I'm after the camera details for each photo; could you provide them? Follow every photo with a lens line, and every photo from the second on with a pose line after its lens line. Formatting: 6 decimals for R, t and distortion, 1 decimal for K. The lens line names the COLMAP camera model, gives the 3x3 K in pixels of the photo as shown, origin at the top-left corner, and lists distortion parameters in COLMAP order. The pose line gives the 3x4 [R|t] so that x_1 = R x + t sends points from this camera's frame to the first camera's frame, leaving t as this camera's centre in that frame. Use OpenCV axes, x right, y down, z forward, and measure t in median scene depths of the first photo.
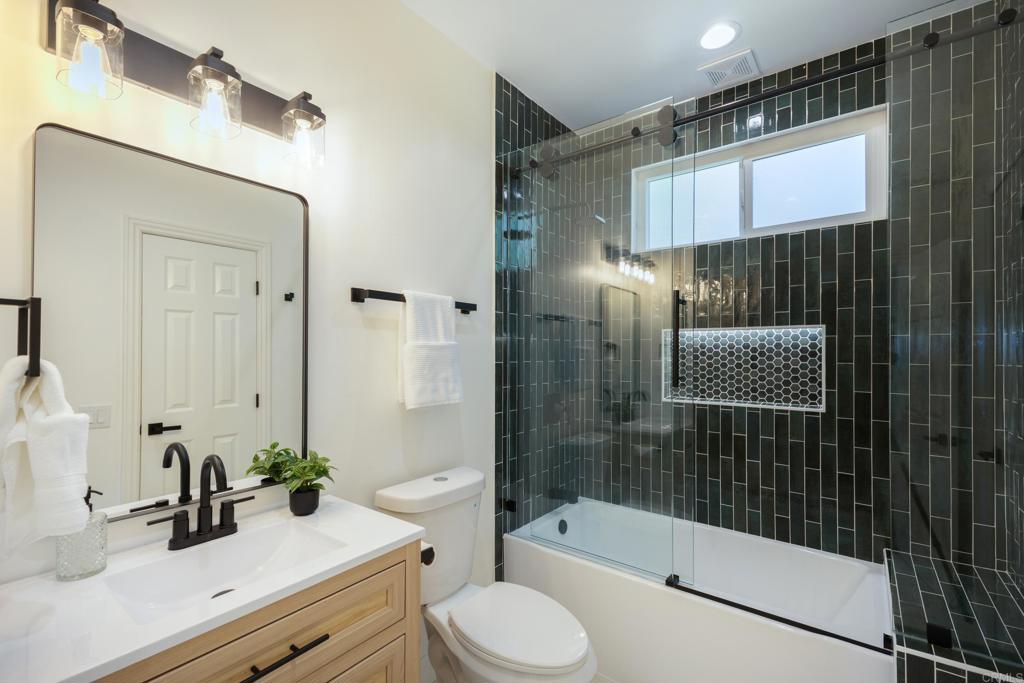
lens RADIAL K [[449.5, 0, 515.1], [0, 449.5, 347.9], [0, 0, 1]] dist [0.020379, -0.002594]
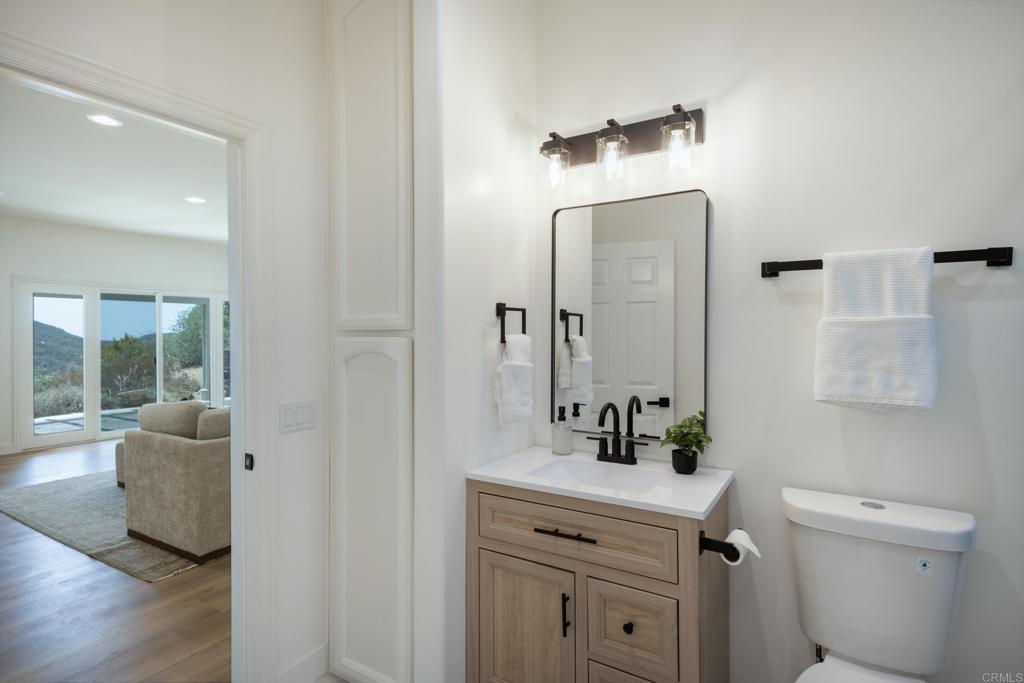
lens RADIAL K [[524.9, 0, 514.1], [0, 524.9, 342.8], [0, 0, 1]] dist [0.002627, 0.000097]
pose [[0.079881, 0.006762, -0.996781, 0.855795], [0.010076, 0.999920, 0.007590, 0.023963], [0.996753, -0.010650, 0.079807, 0.492781]]
